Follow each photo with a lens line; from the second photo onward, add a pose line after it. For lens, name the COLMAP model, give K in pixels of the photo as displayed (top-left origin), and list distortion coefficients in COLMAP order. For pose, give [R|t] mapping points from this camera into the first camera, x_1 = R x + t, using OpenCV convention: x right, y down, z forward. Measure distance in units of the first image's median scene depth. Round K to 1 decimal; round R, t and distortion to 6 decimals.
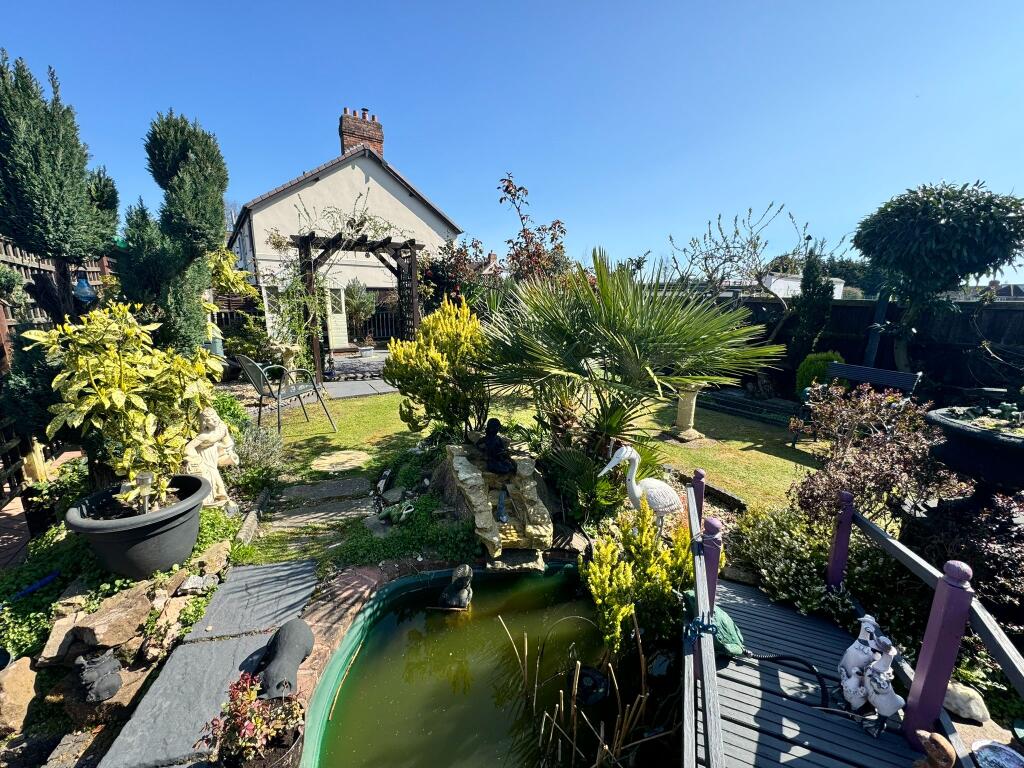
lens RADIAL K [[408.5, 0, 512.0], [0, 408.5, 384.0], [0, 0, 1]] dist [-0.000040, -0.000304]
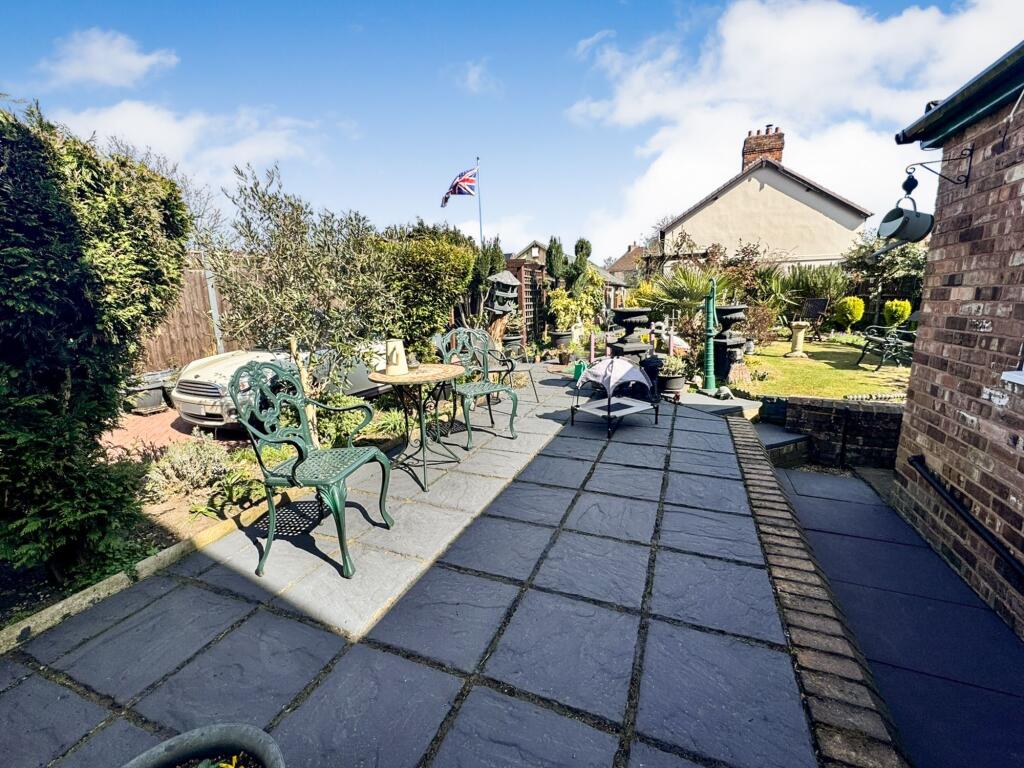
lens RADIAL K [[408.5, 0, 512.0], [0, 408.5, 384.0], [0, 0, 1]] dist [-0.000040, -0.000304]
pose [[0.573727, 0.135884, -0.807696, 0.251305], [-0.136303, 0.988231, 0.069437, 0.062441], [0.807625, 0.070254, 0.585496, -0.202236]]
